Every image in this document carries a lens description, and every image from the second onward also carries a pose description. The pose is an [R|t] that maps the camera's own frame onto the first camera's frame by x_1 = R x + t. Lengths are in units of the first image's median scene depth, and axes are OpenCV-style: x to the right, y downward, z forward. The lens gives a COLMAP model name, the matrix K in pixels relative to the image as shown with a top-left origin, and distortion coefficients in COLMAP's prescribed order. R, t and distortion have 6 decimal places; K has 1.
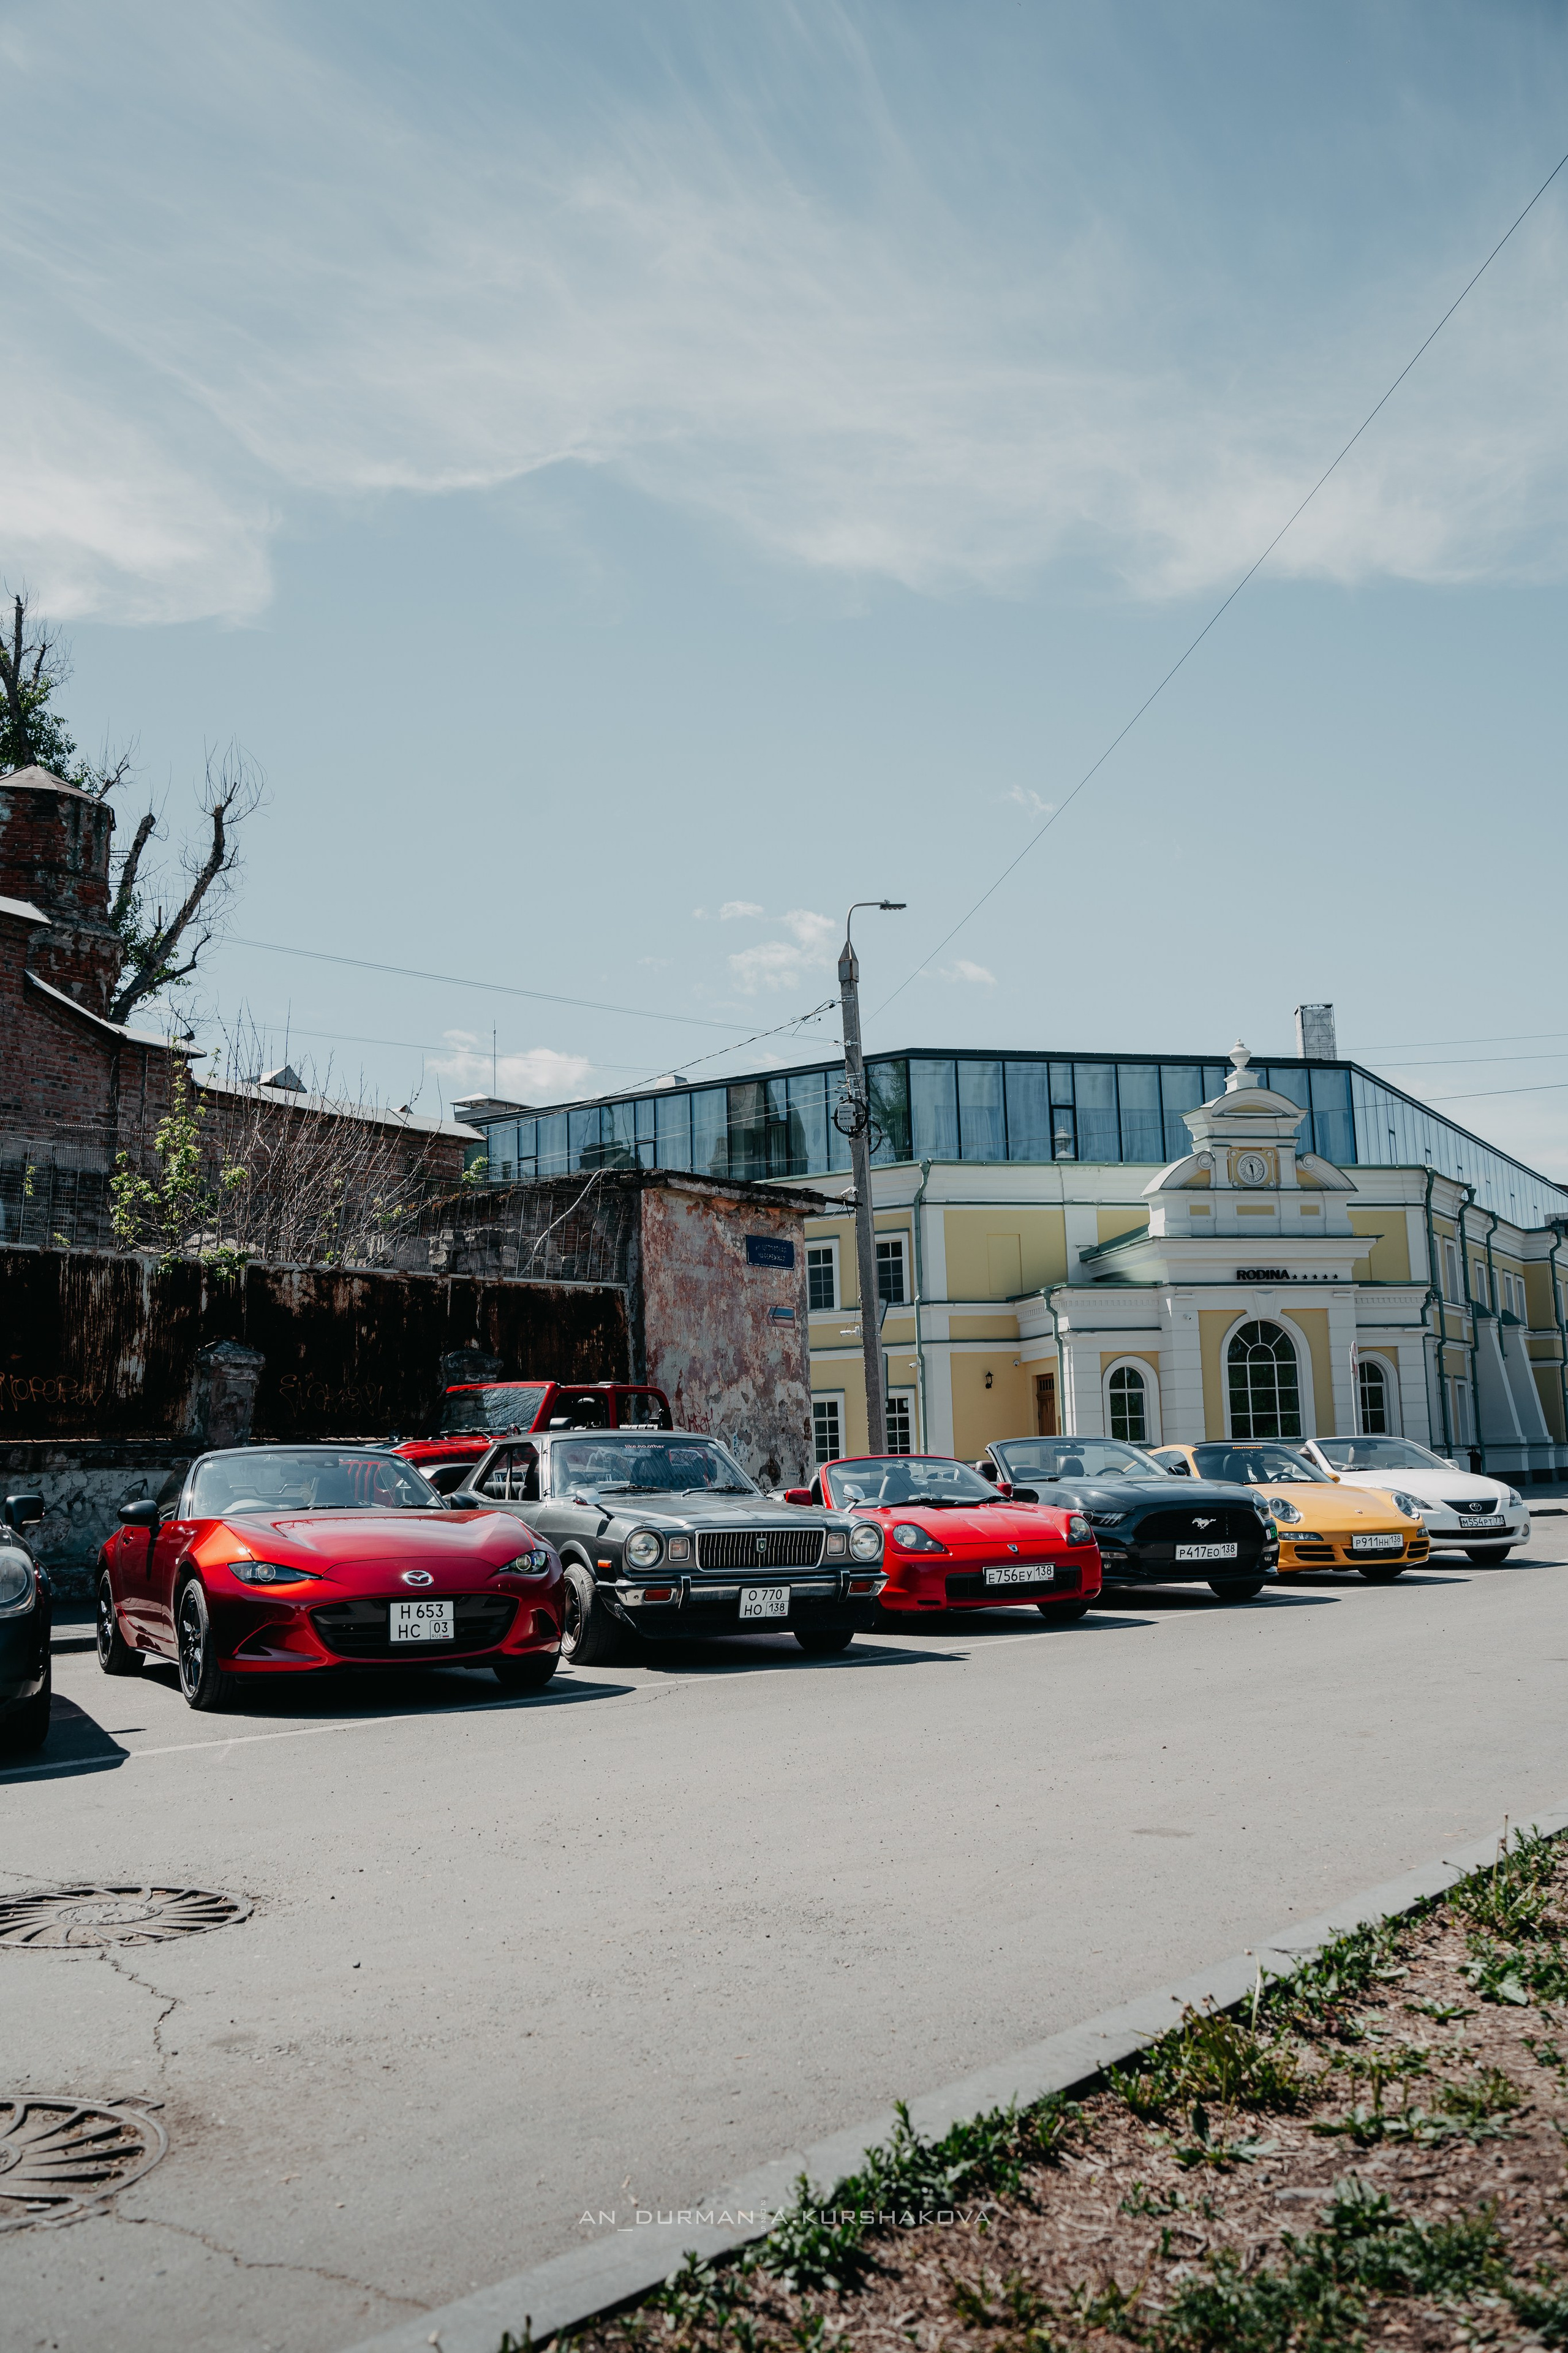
lens RADIAL K [[1997.9, 0, 769.2], [0, 1997.9, 1166.9], [0, 0, 1]] dist [-0.108438, 0.108026]
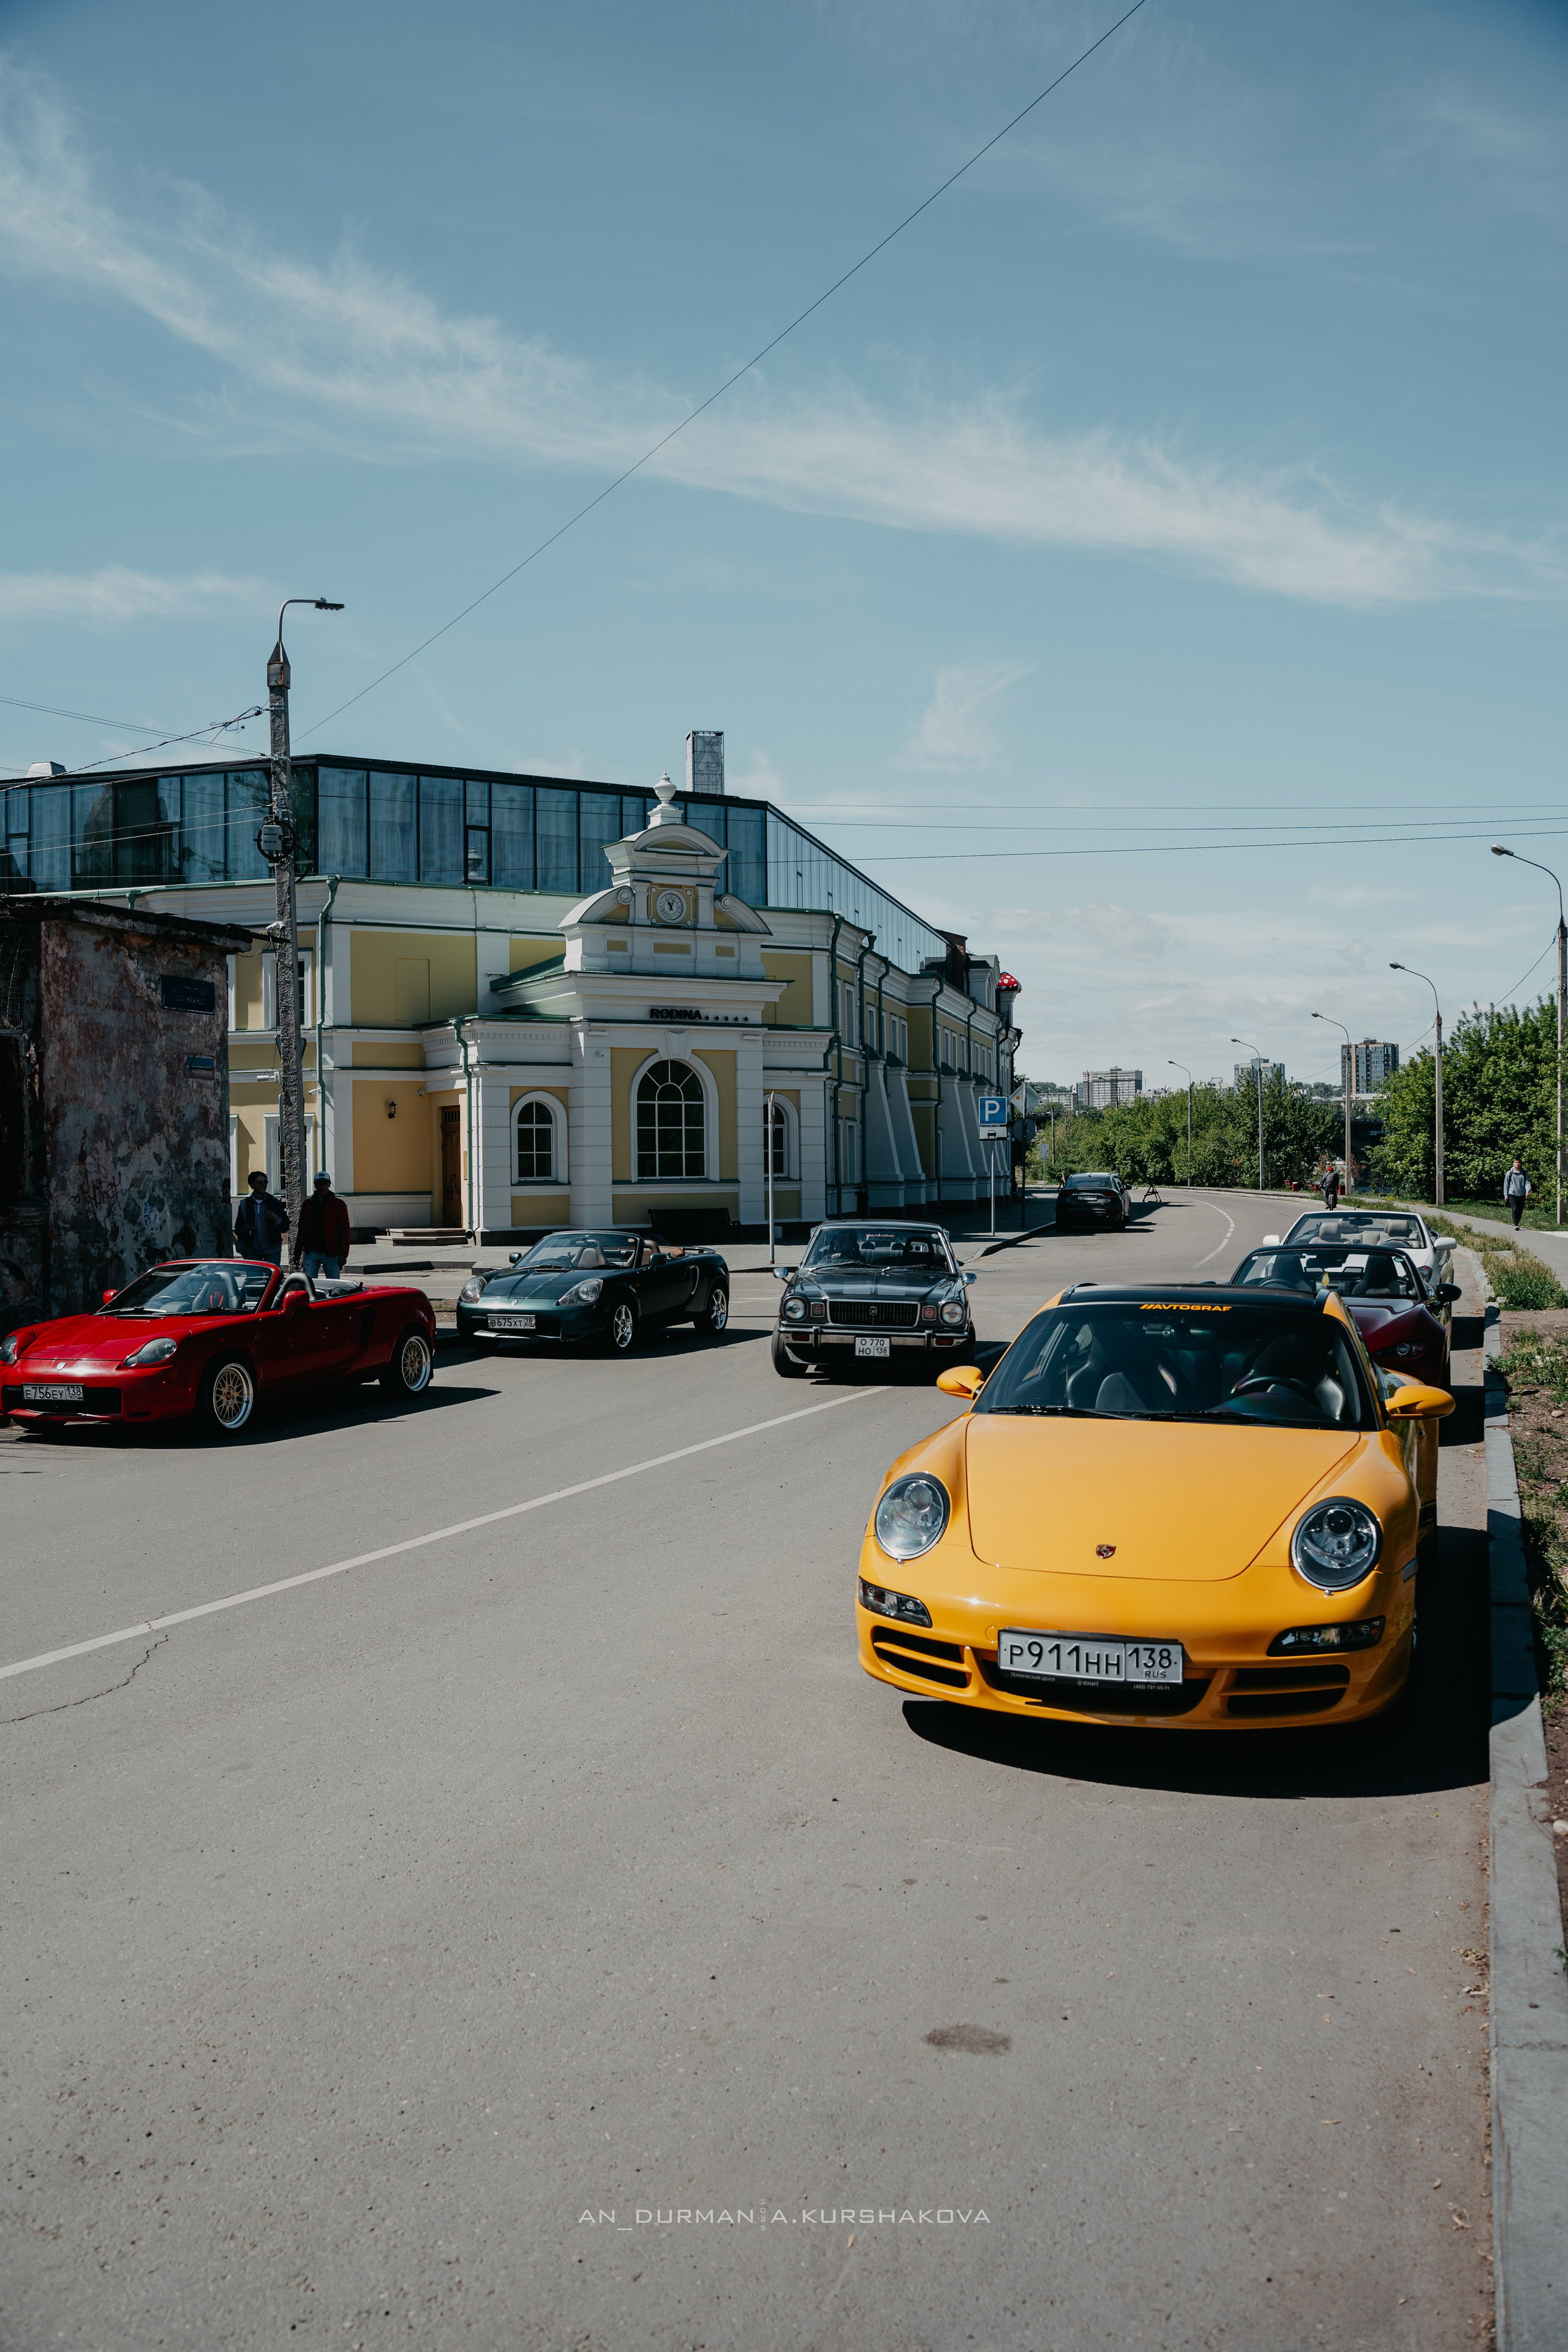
lens RADIAL K [[1962.3, 0, 809.4], [0, 1962.3, 1176.7], [0, 0, 1]] dist [-0.108668, 0.096687]
pose [[0.943480, 0.015814, 0.331051, -0.012307], [-0.066605, 0.987530, 0.142649, -0.009956], [-0.324667, -0.156636, 0.932768, 0.048487]]
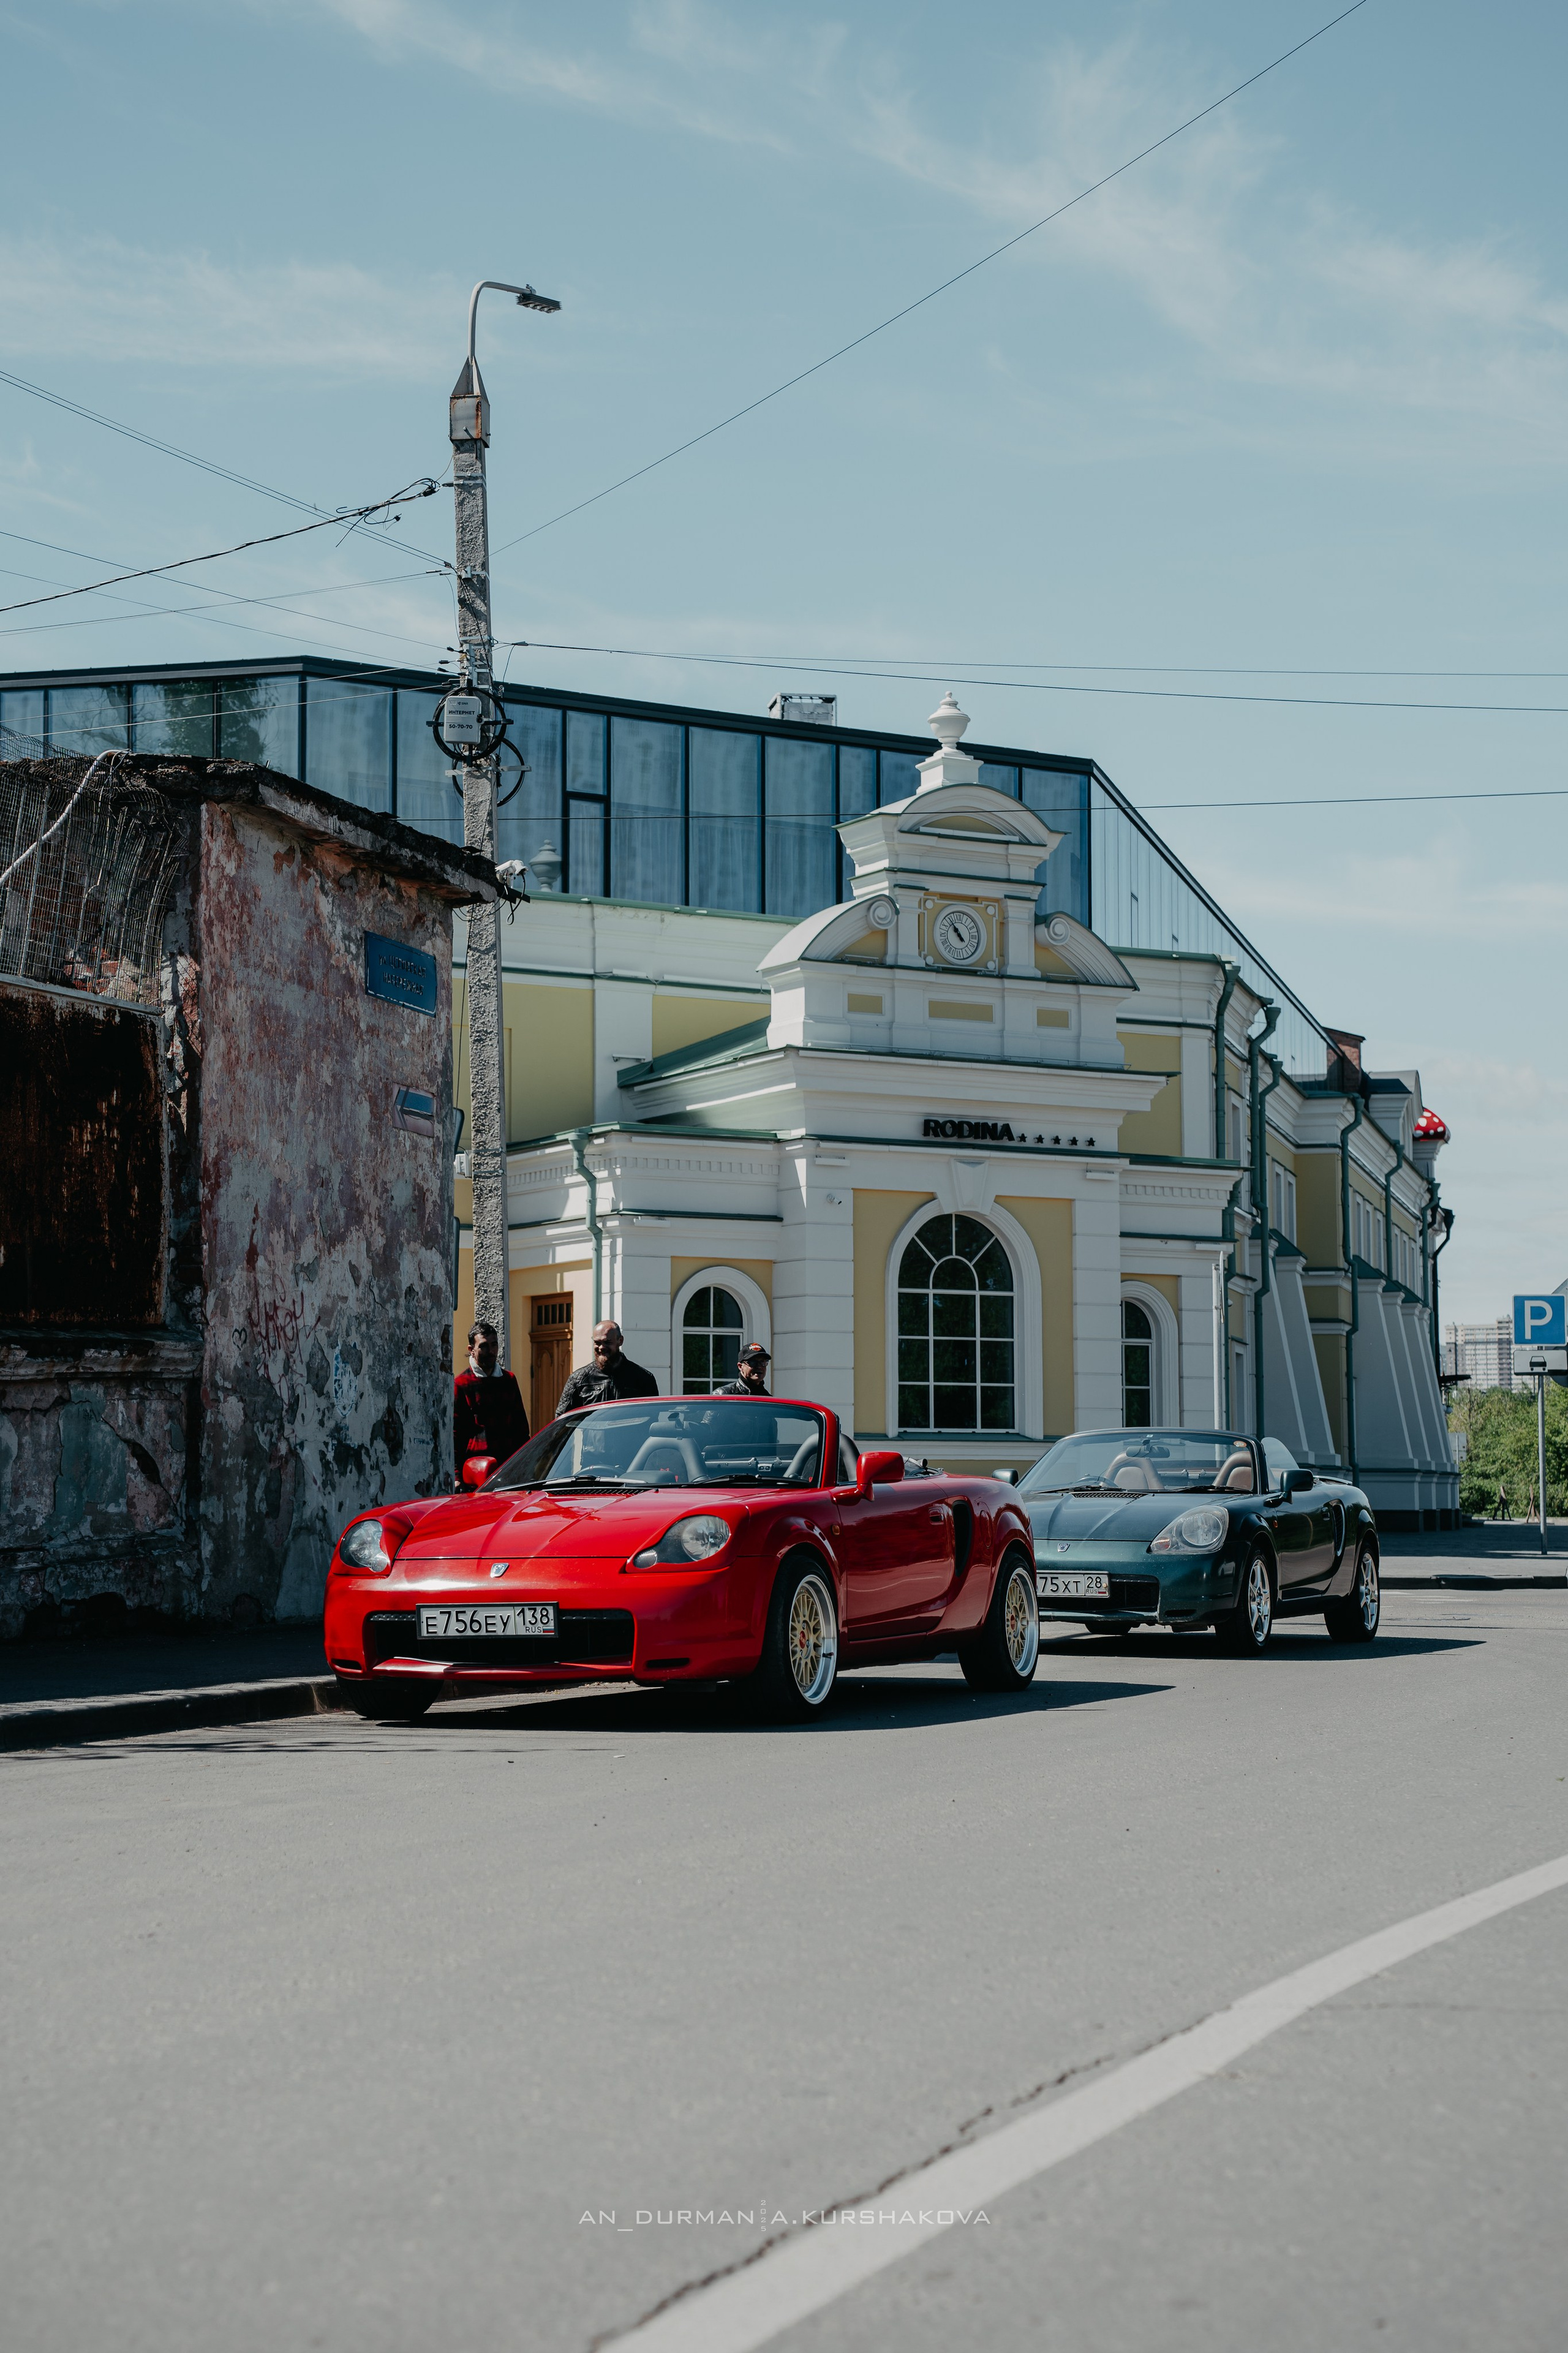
lens RADIAL K [[3529.0, 0, 781.2], [0, 3529.0, 1166.2], [0, 0, 1]] dist [0.229487, 0.044877]
pose [[0.955125, 0.055071, 0.291039, -0.081523], [-0.071832, 0.996299, 0.047216, 0.022151], [-0.287362, -0.066003, 0.955545, 0.089366]]
